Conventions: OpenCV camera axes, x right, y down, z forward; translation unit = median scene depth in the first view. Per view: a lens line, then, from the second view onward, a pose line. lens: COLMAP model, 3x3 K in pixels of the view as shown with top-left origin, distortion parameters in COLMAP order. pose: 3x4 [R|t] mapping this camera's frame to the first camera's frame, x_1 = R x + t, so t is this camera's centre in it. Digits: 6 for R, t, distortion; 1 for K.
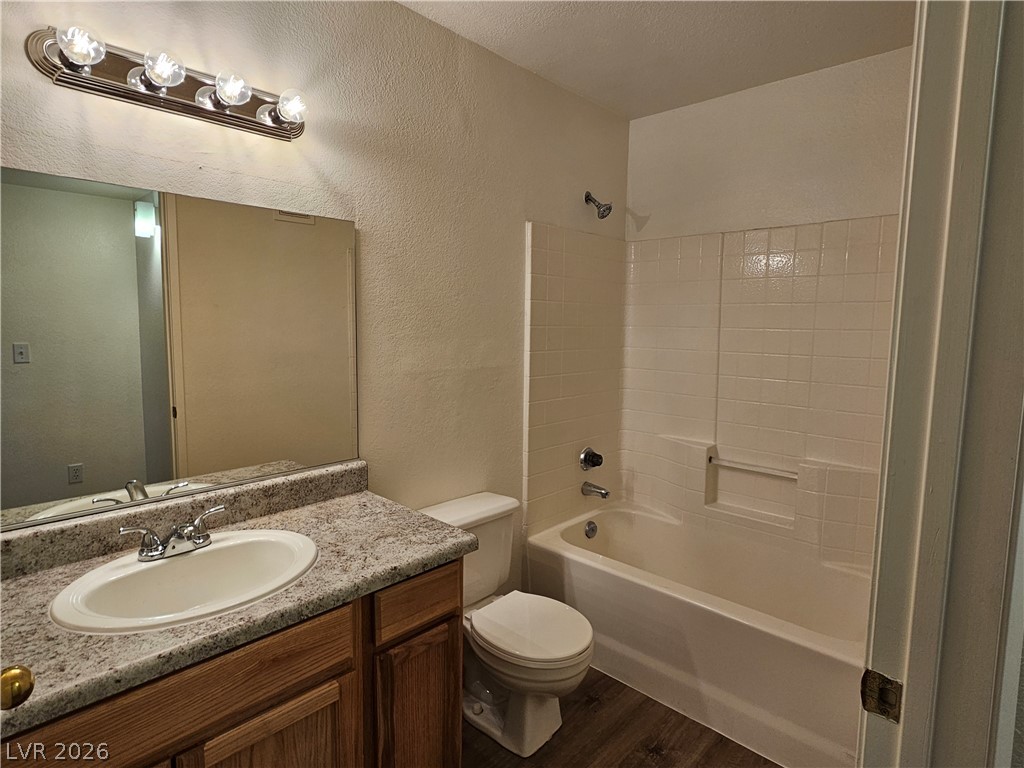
lens RADIAL K [[558.0, 0, 521.9], [0, 558.0, 382.3], [0, 0, 1]] dist [-0.000375, 0.001157]
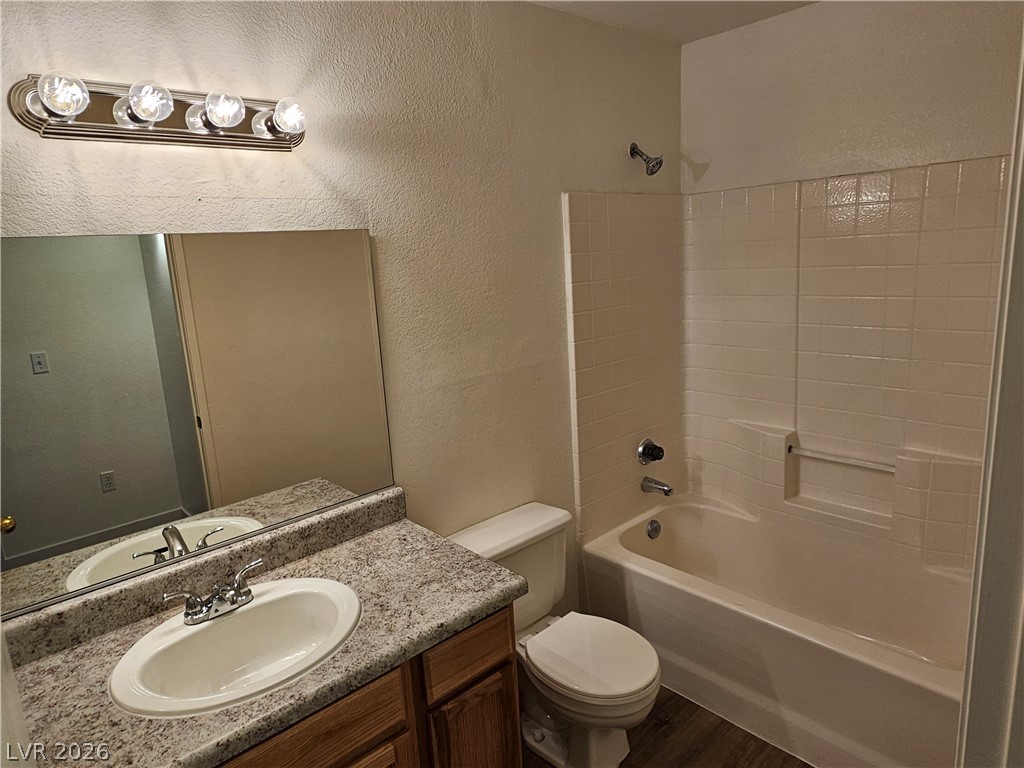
lens RADIAL K [[636.1, 0, 512.0], [0, 636.1, 384.0], [0, 0, 1]] dist [0.003532, -0.002713]
pose [[0.993931, -0.053794, -0.095955, 0.013347], [0.063052, 0.993362, 0.096213, -0.132051], [0.090142, -0.101679, 0.990725, -0.013933]]
